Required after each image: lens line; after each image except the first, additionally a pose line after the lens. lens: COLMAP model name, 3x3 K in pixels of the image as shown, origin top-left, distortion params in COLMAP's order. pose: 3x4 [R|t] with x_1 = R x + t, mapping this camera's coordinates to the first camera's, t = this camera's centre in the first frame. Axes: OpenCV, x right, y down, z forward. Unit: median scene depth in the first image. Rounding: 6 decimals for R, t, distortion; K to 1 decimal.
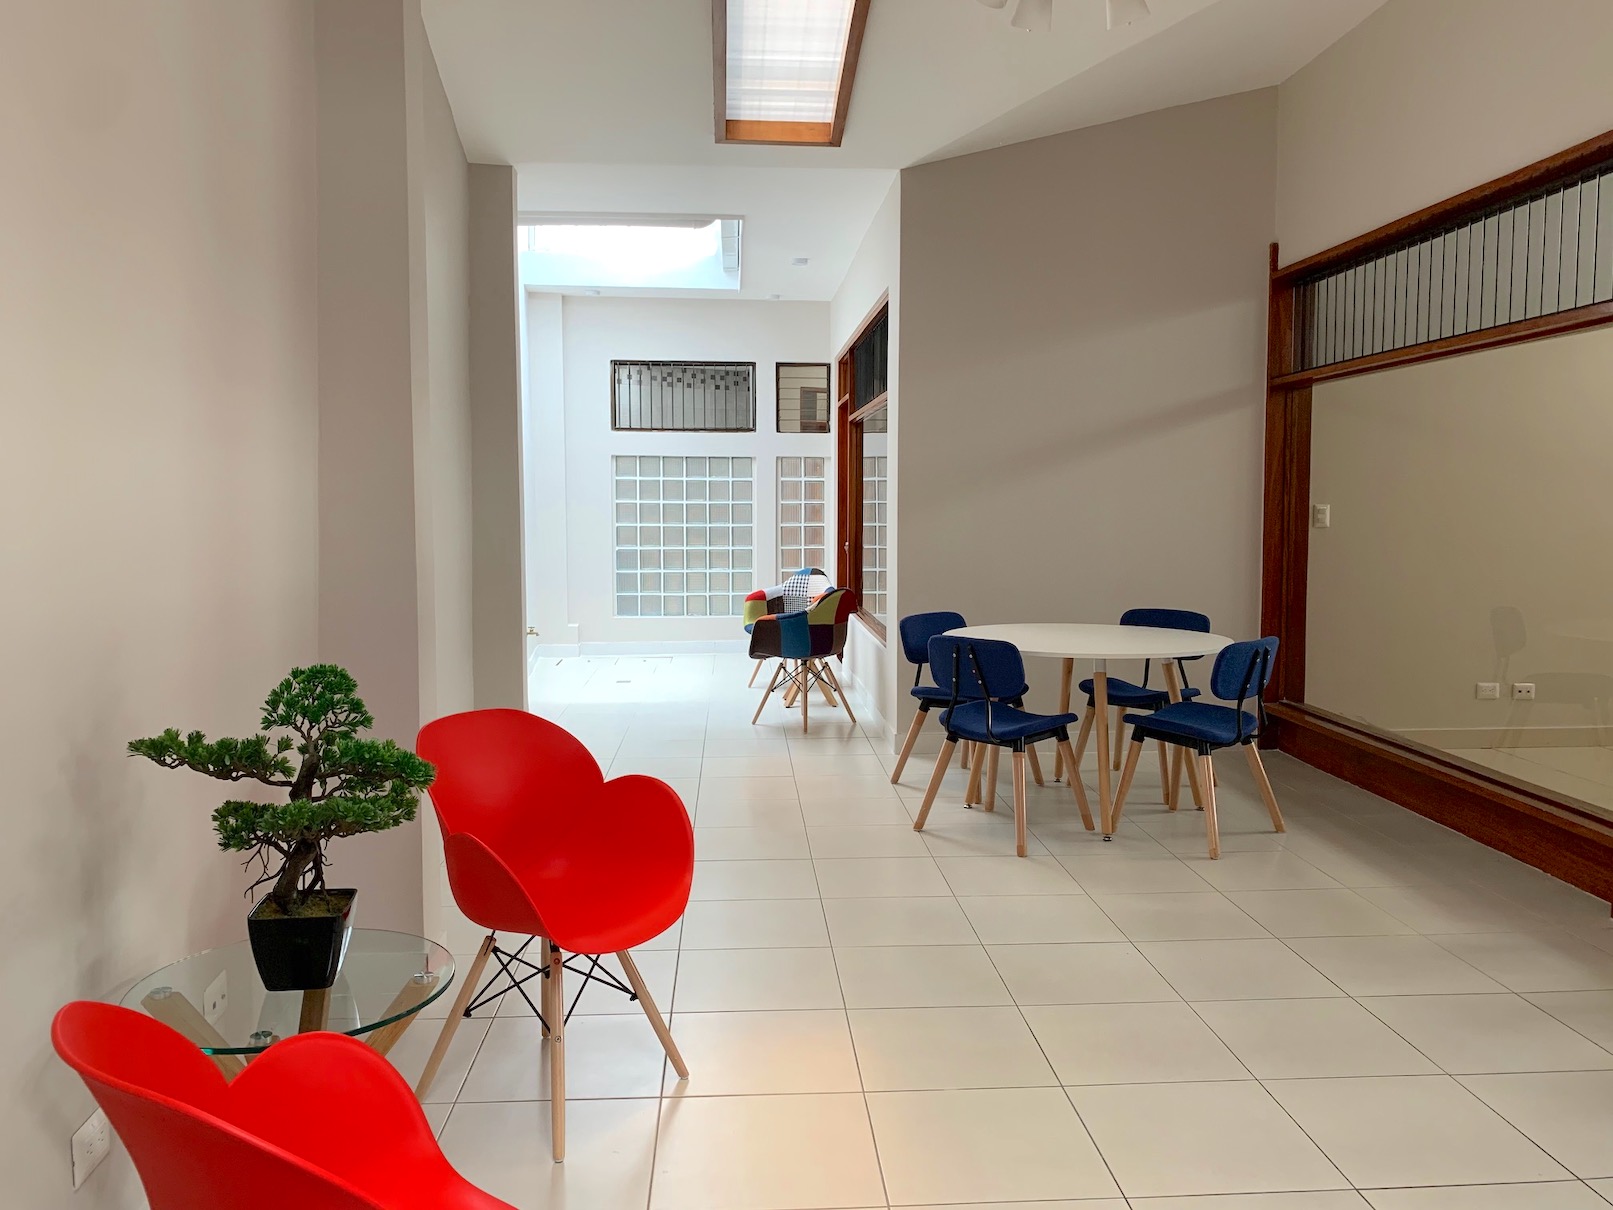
lens RADIAL K [[1244.4, 0, 806.5], [0, 1244.4, 605.0], [0, 0, 1]] dist [0.099080, -0.117108]
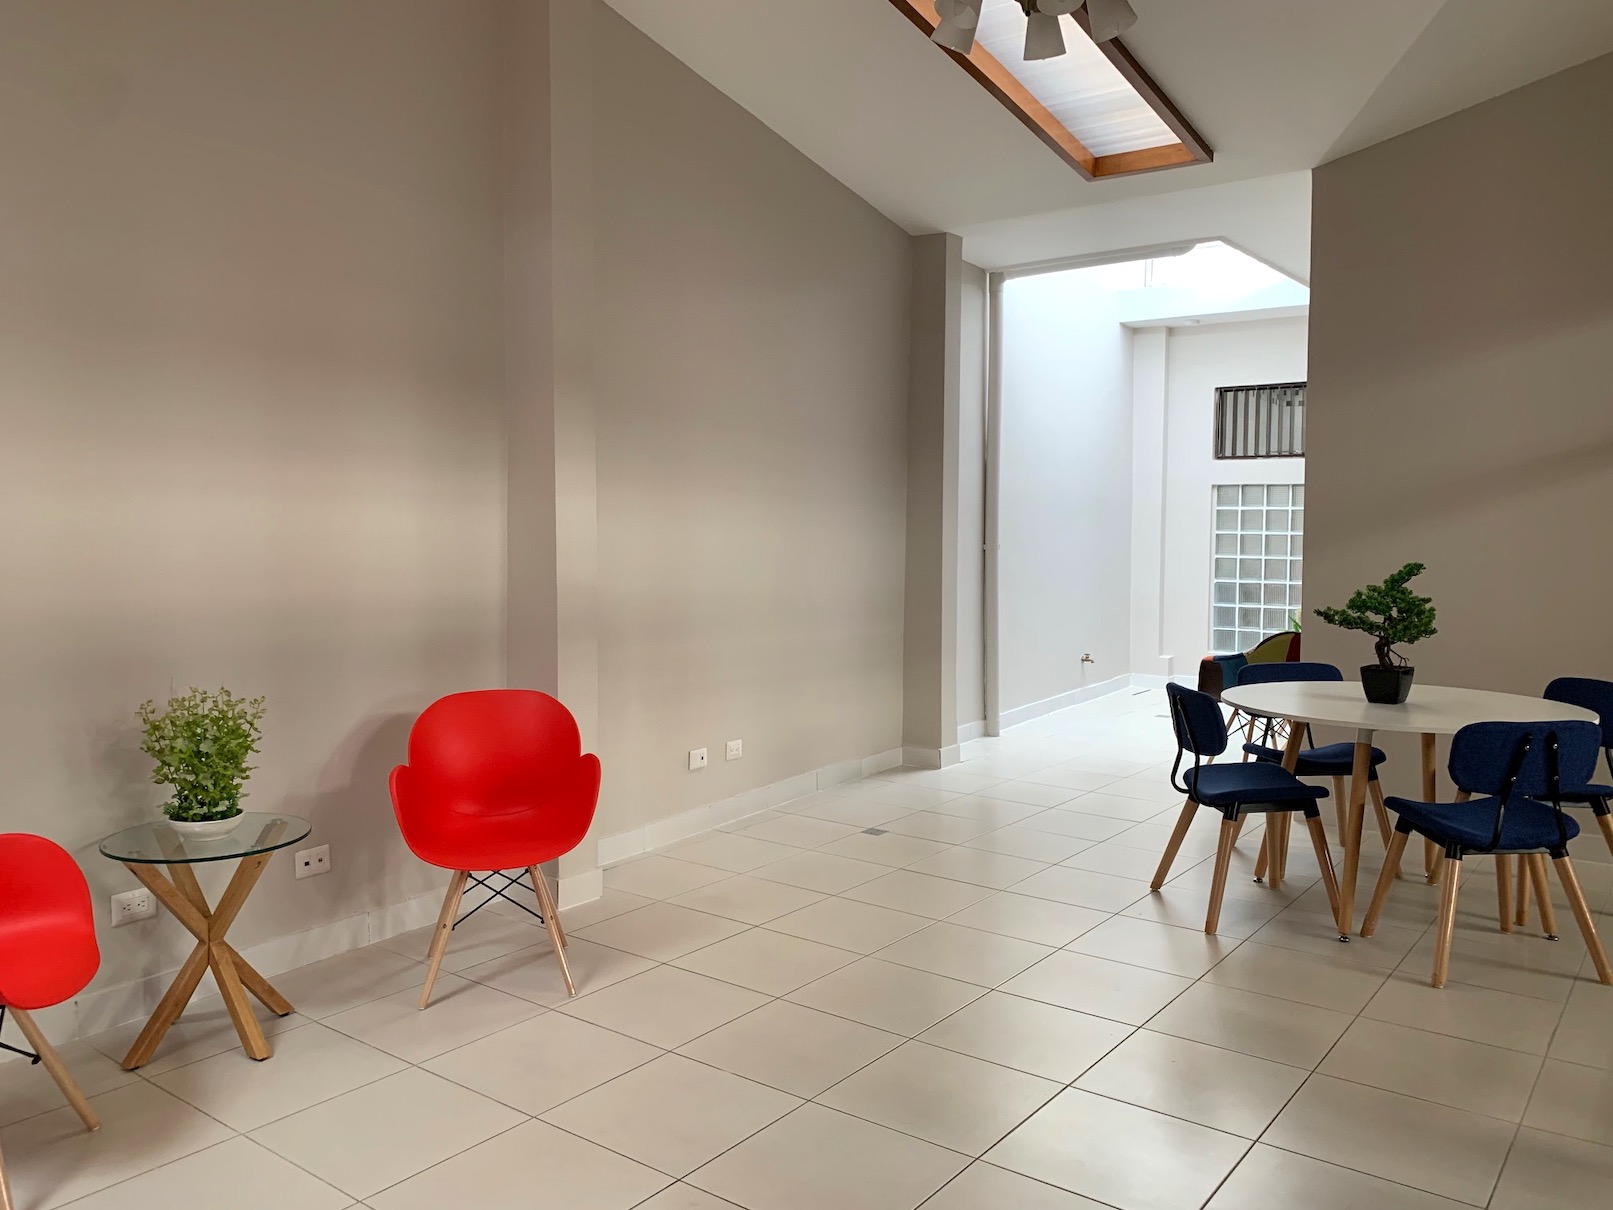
lens RADIAL K [[1244.4, 0, 806.5], [0, 1244.4, 605.0], [0, 0, 1]] dist [0.099080, -0.117108]
pose [[0.764068, 0.046802, -0.643436, 0.244201], [-0.060452, 0.998171, 0.000818, -0.008405], [0.642298, 0.038272, 0.765499, 0.052407]]
